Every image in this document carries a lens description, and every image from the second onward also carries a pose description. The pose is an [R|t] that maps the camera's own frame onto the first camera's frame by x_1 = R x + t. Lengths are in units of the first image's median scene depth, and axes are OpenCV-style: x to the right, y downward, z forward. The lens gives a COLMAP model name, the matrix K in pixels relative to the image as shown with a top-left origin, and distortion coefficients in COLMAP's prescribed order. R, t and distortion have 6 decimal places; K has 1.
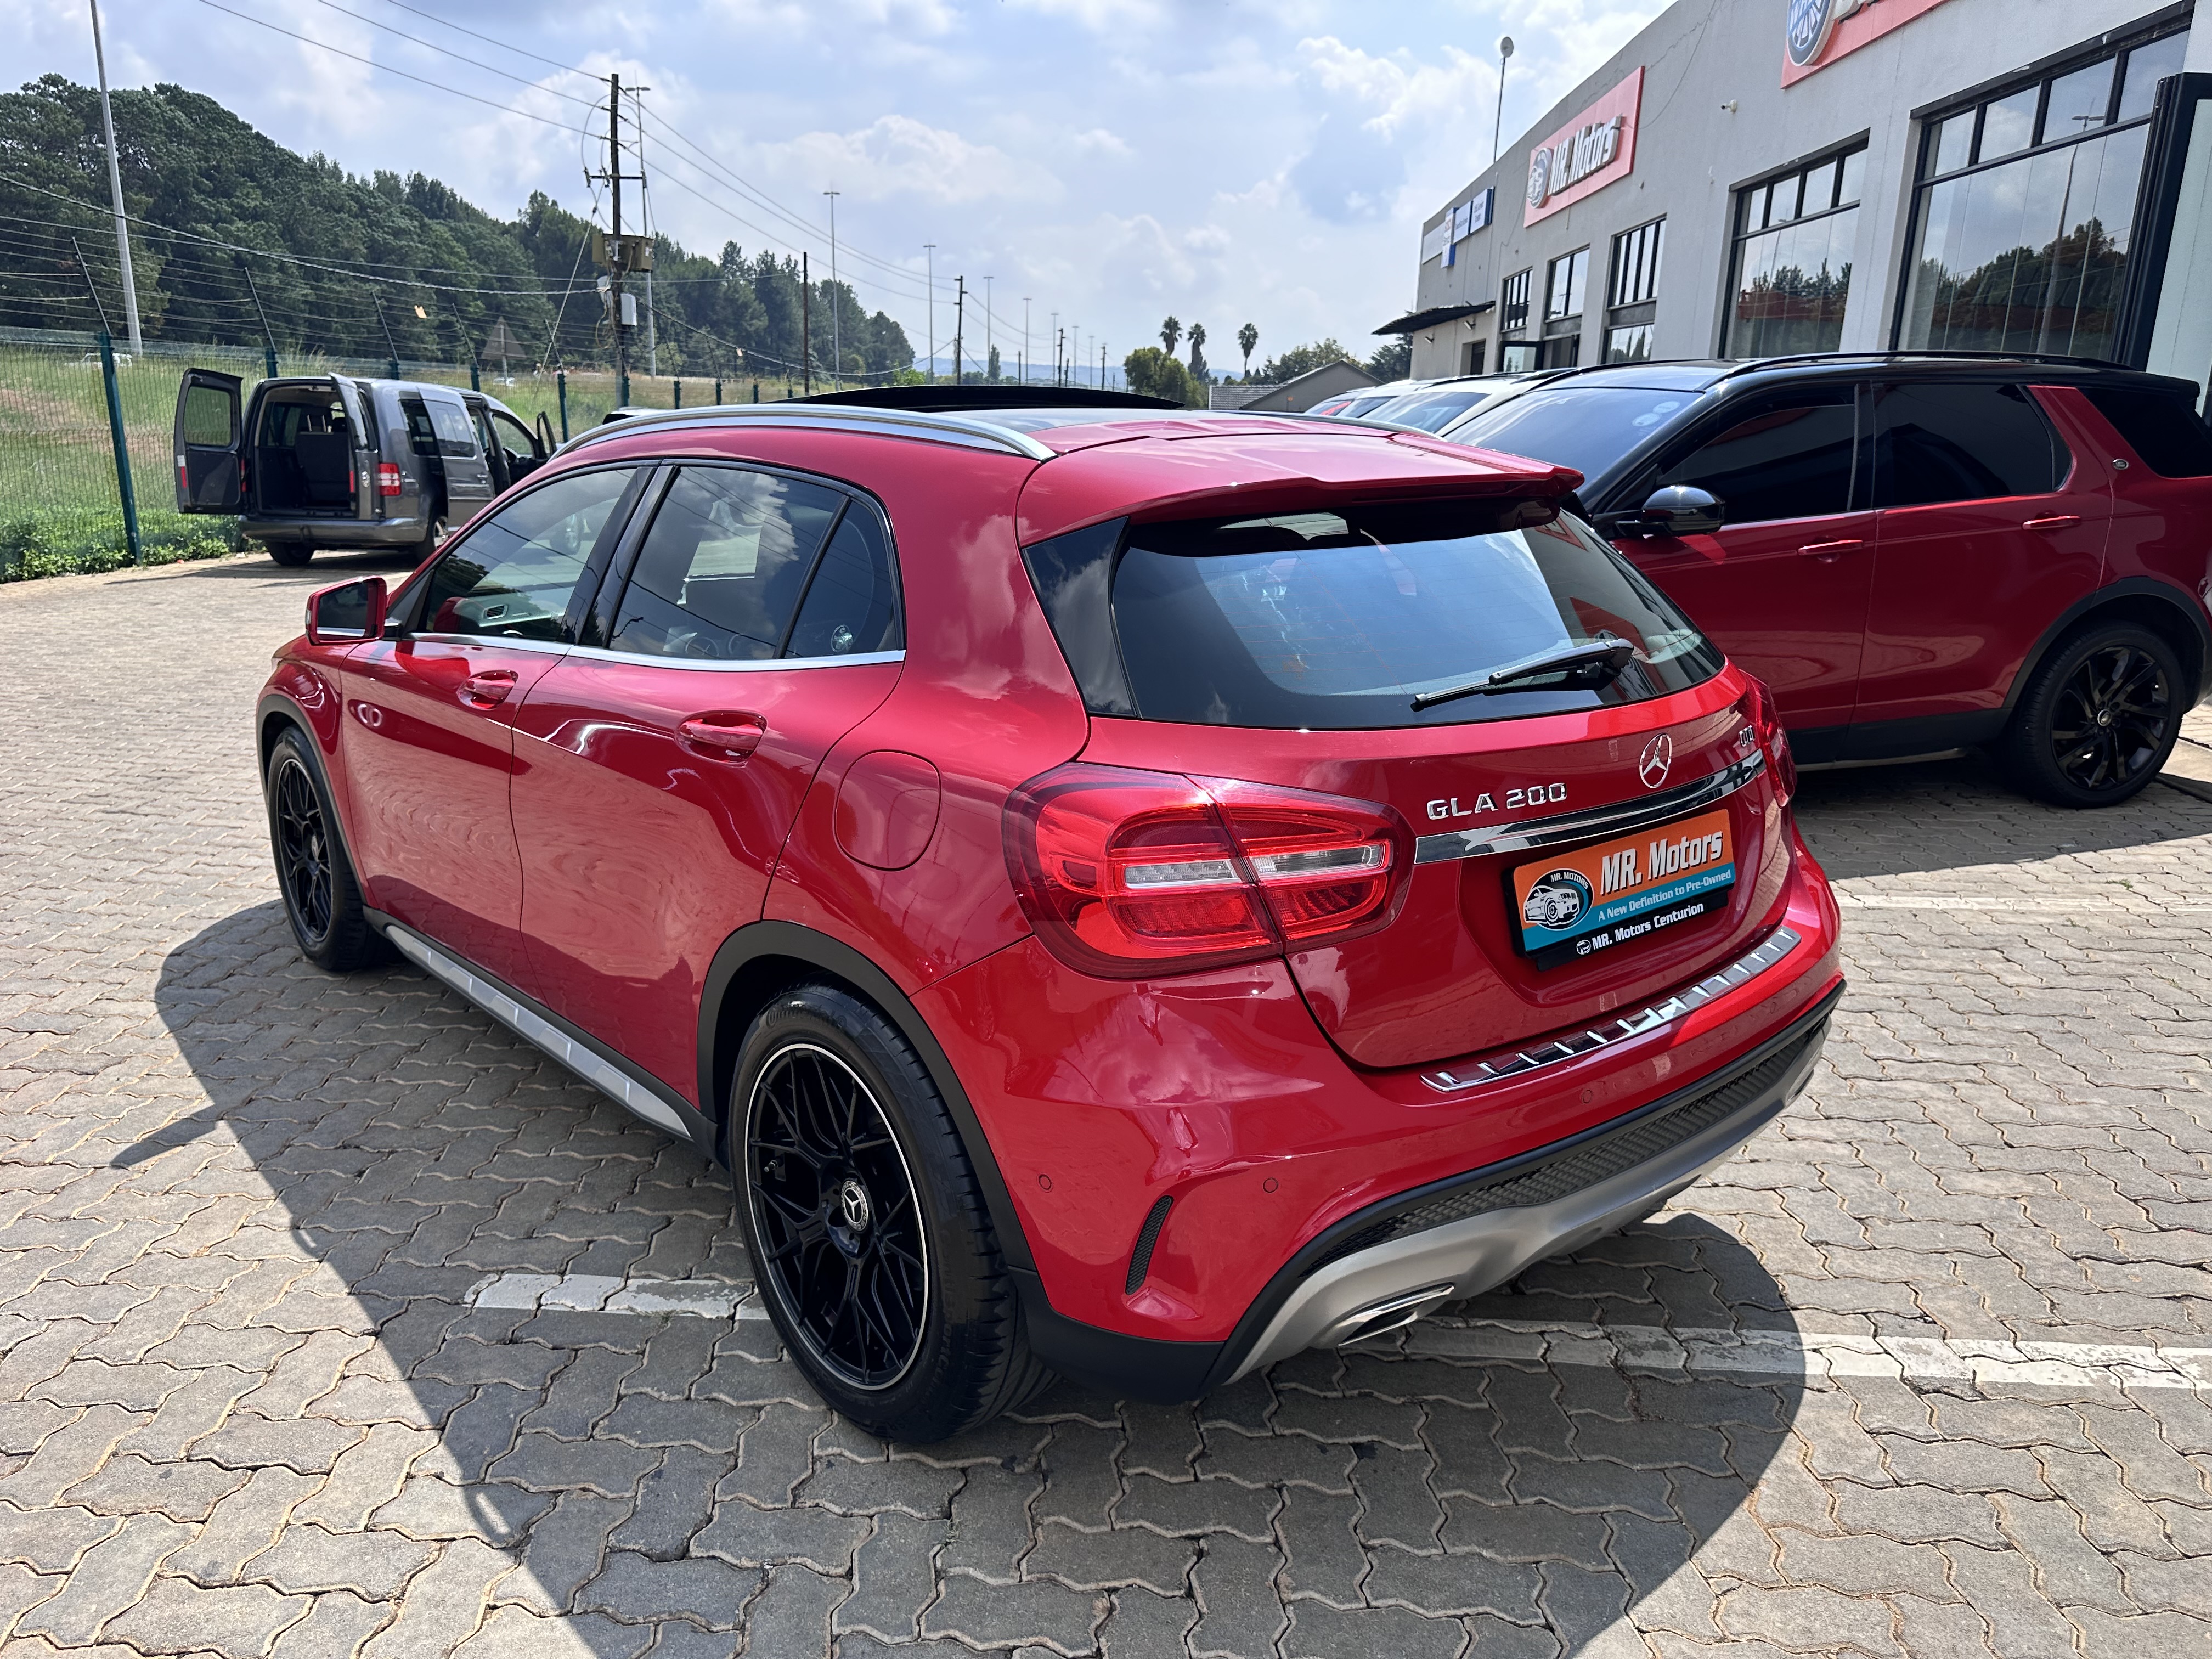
lens RADIAL K [[1602.6, 0, 1106.0], [0, 1602.6, 829.5], [0, 0, 1]] dist [0.010382, -0.004807]
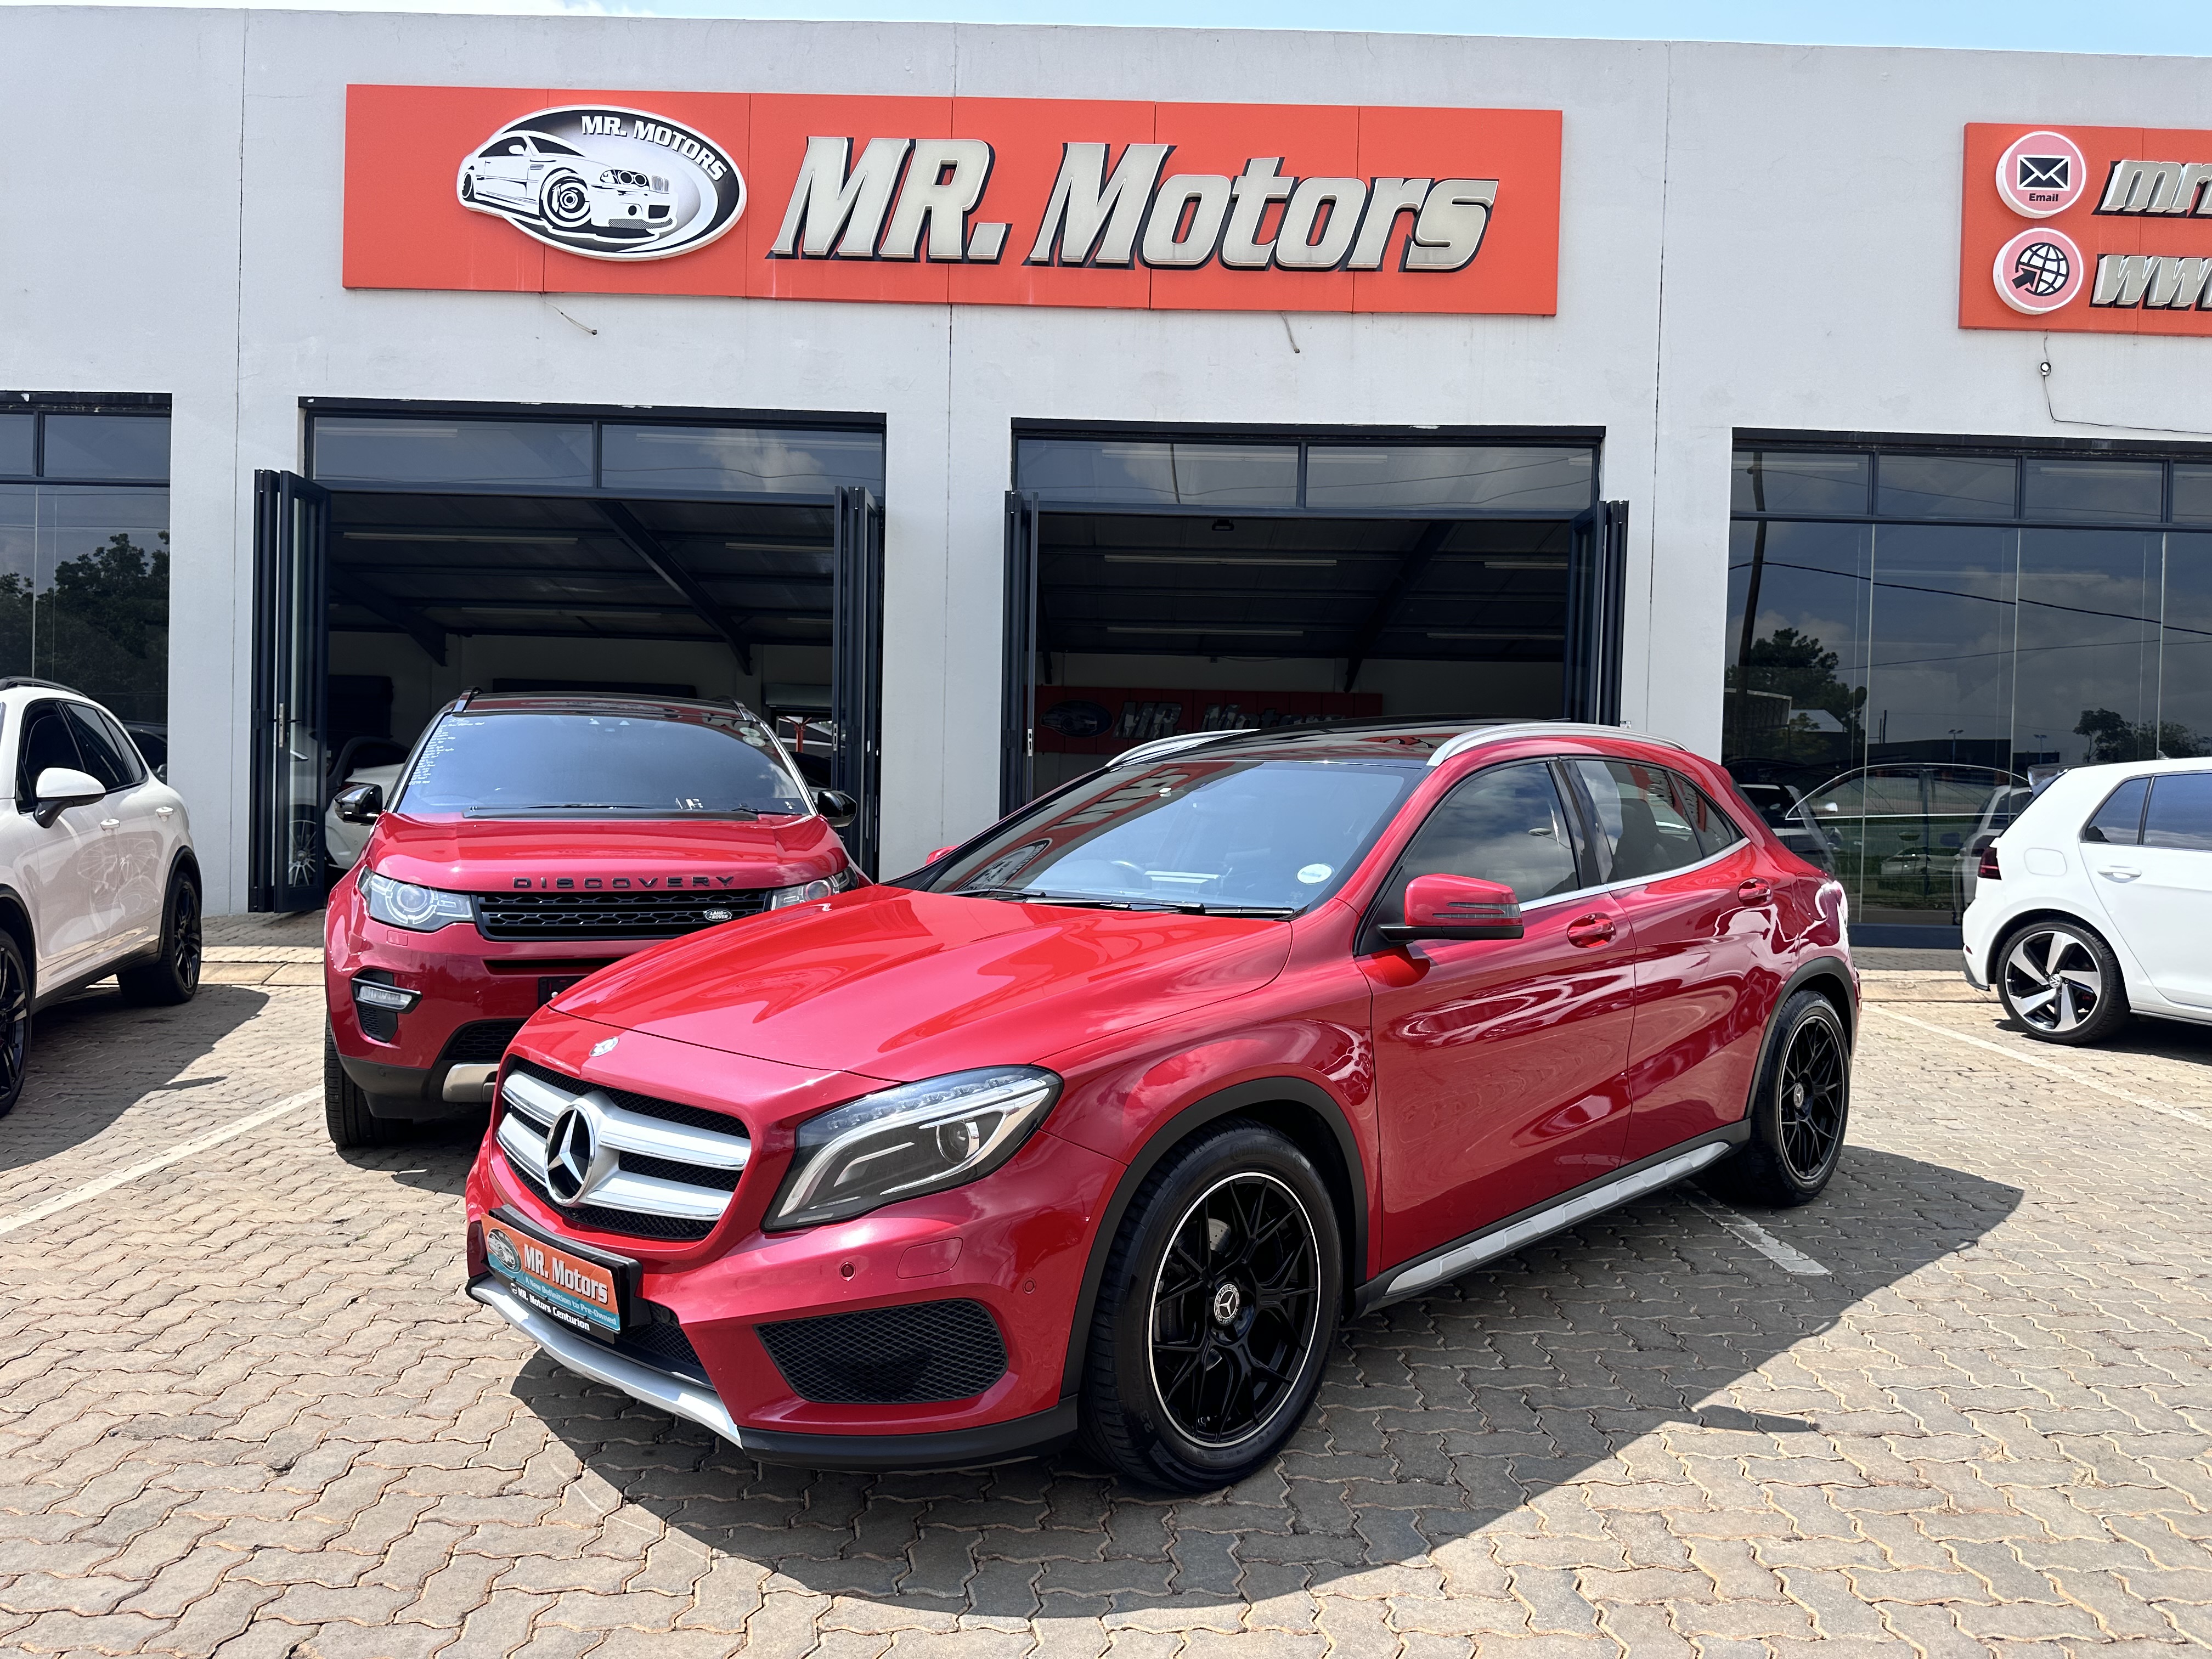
lens RADIAL K [[1649.7, 0, 1111.8], [0, 1649.7, 850.0], [0, 0, 1]] dist [-0.030026, 0.004723]
pose [[-0.124086, -0.035246, 0.991645, -1.363042], [0.241055, 0.968360, 0.064581, -0.261183], [-0.962546, 0.247055, -0.111664, 1.278916]]
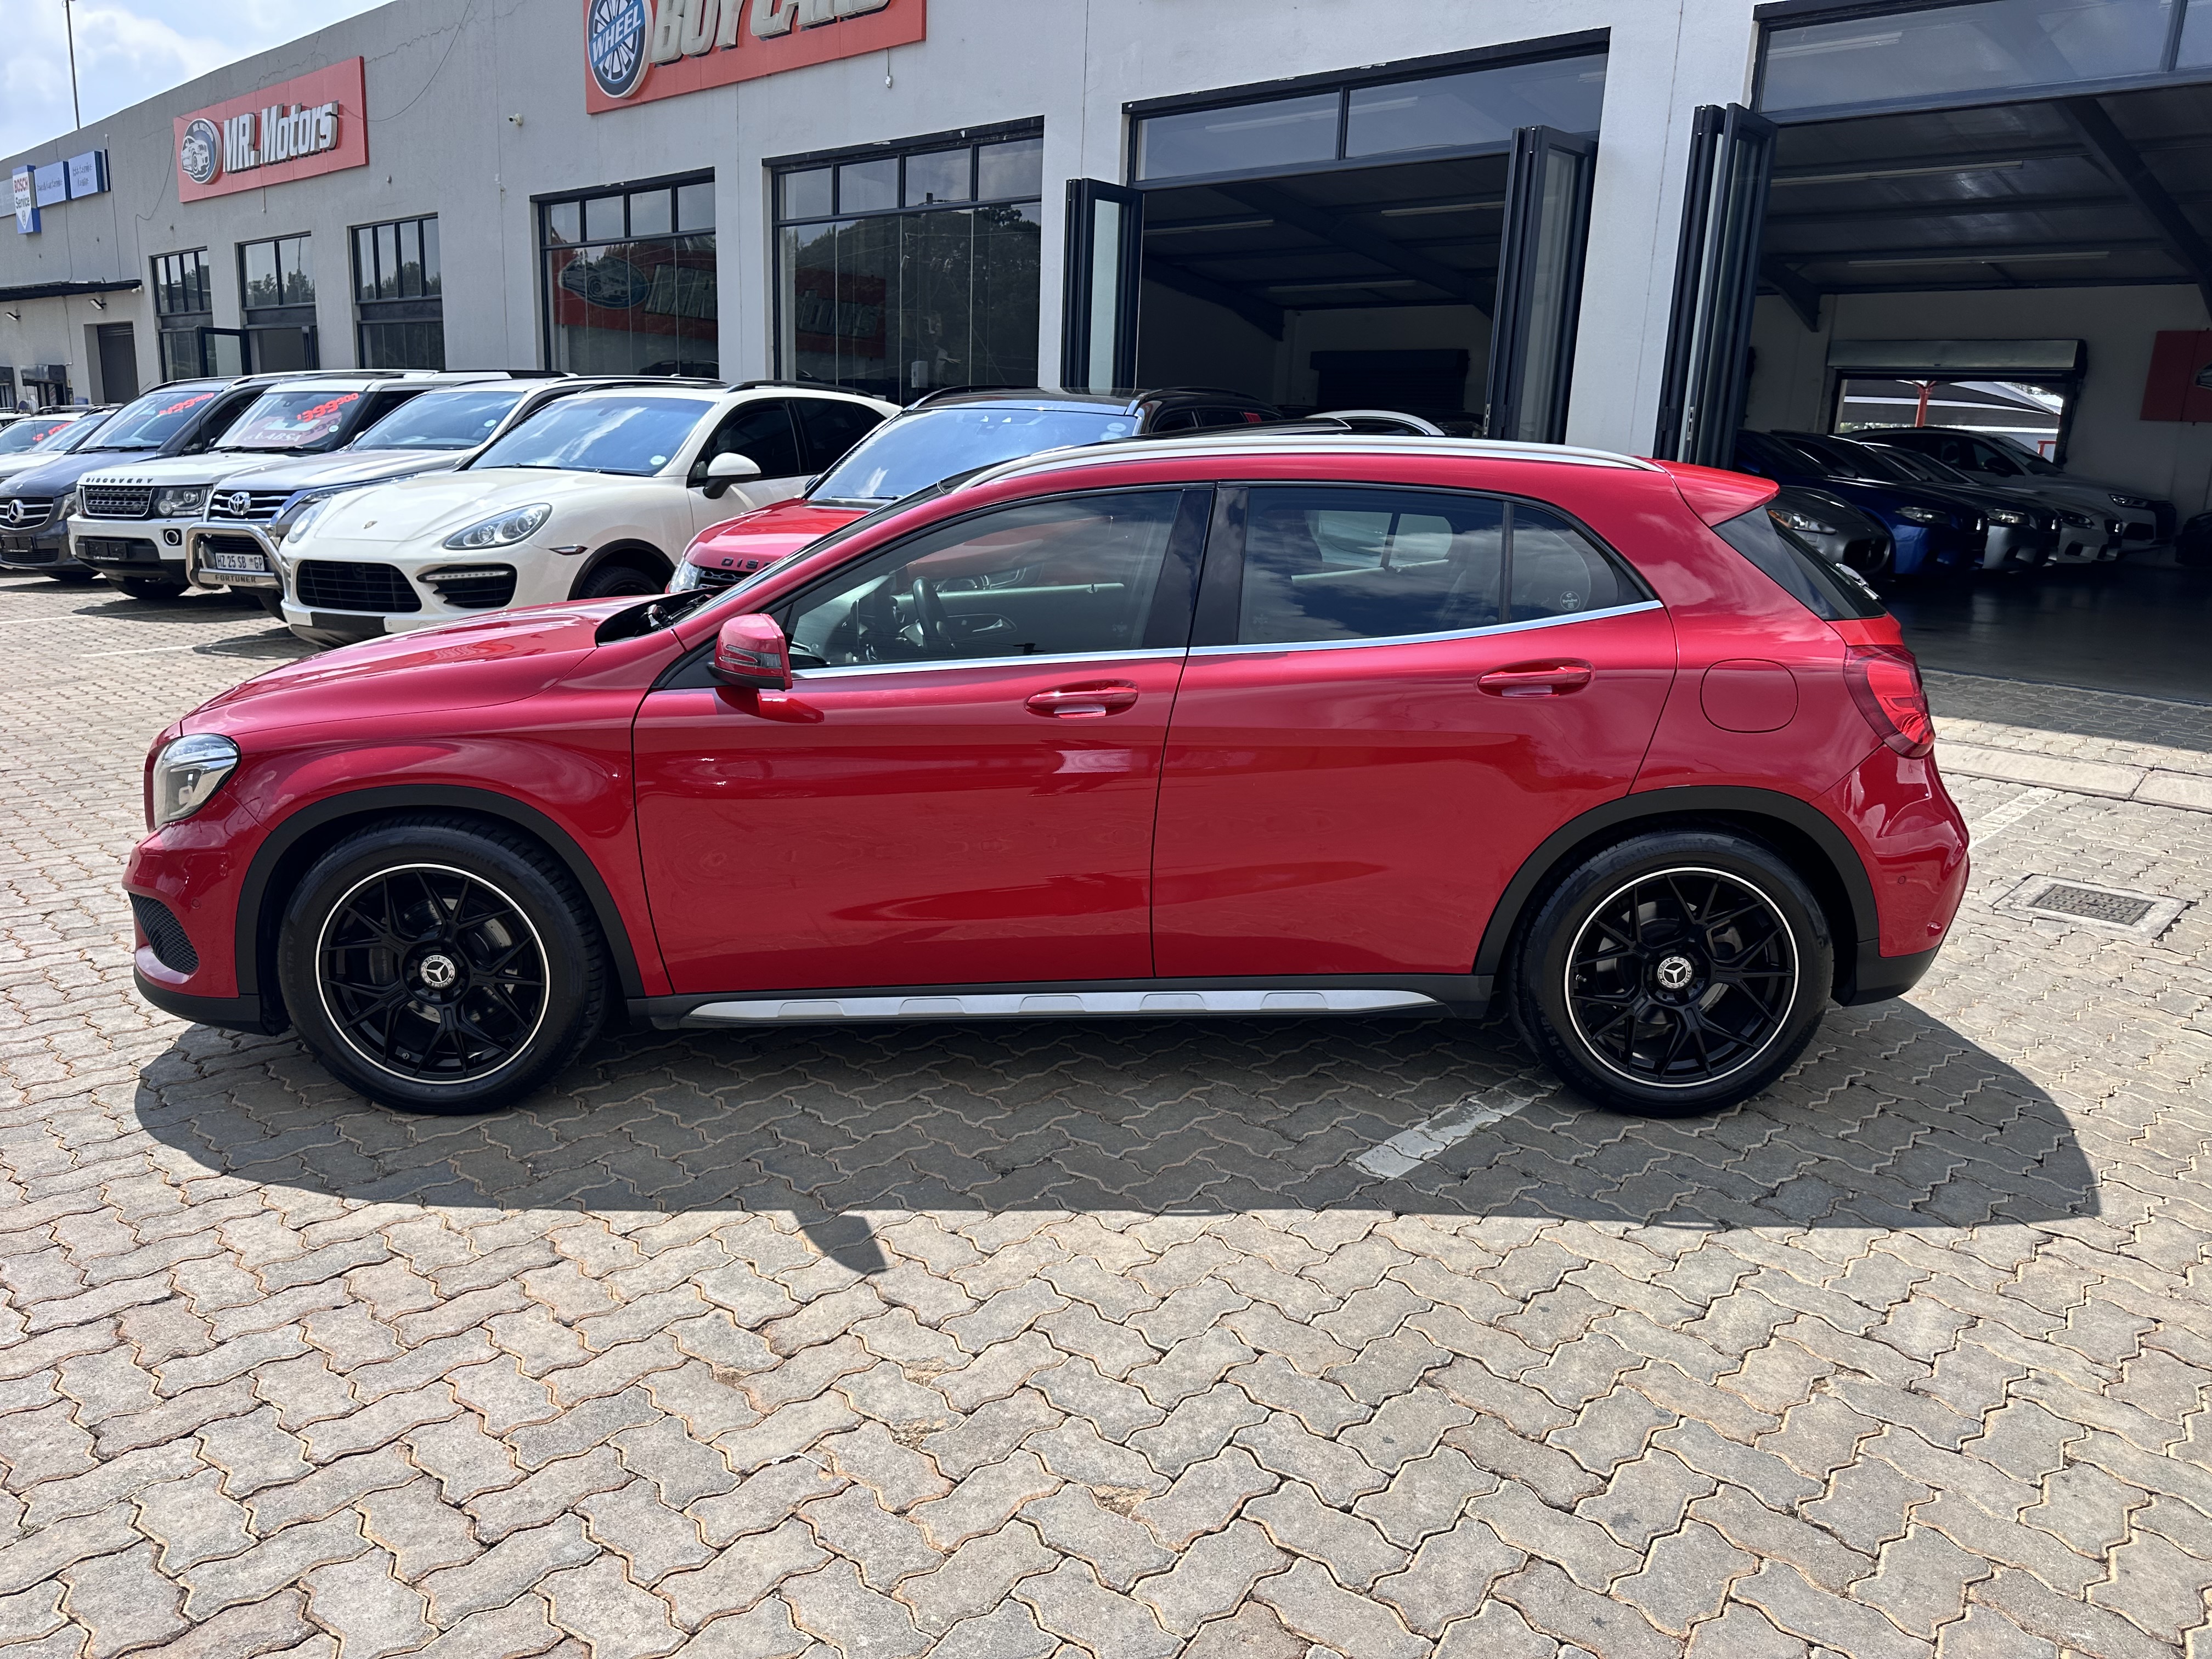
lens RADIAL K [[1602.6, 0, 1106.0], [0, 1602.6, 829.5], [0, 0, 1]] dist [0.010382, -0.004807]
pose [[0.634684, -0.186811, 0.749852, -1.031756], [0.184086, 0.978956, 0.088075, -0.076915], [-0.750526, 0.082137, 0.655717, 0.267192]]
